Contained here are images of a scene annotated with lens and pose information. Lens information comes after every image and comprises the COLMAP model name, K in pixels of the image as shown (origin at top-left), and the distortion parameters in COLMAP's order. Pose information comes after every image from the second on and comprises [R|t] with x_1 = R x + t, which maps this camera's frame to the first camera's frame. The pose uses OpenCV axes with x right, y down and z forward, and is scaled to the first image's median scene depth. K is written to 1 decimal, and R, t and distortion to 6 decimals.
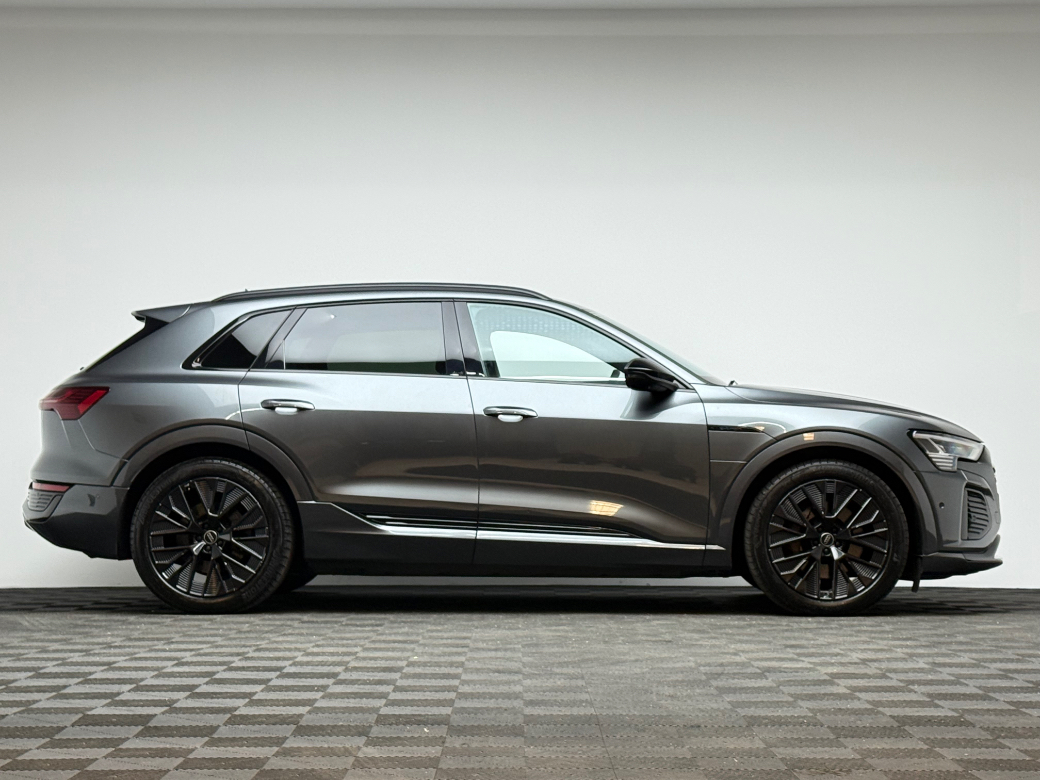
lens RADIAL K [[2083.9, 0, 520.8], [0, 2083.9, 387.2], [0, 0, 1]] dist [0.129254, 0.000000]
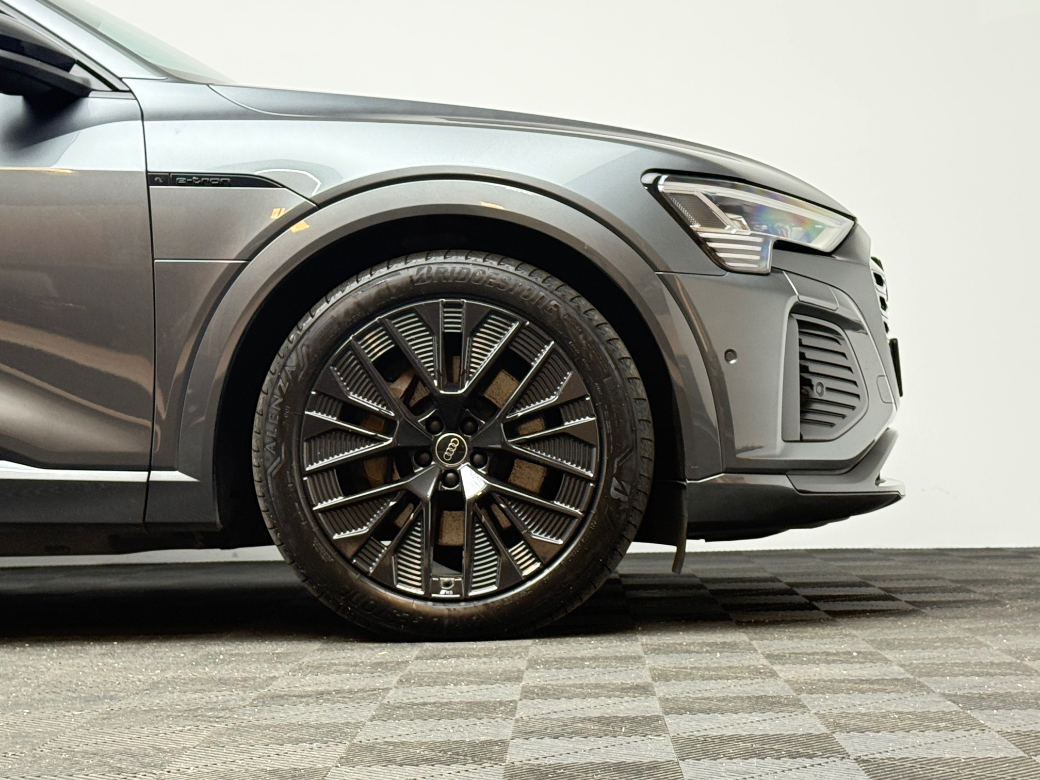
lens RADIAL K [[2083.9, 0, 519.0], [0, 2083.9, 393.0], [0, 0, 1]] dist [0.129254, 0.000000]
pose [[0.999365, -0.024769, -0.025600, 0.170147], [0.025446, 0.999326, 0.026443, 0.051641], [0.024928, -0.027077, 0.999322, 0.598542]]
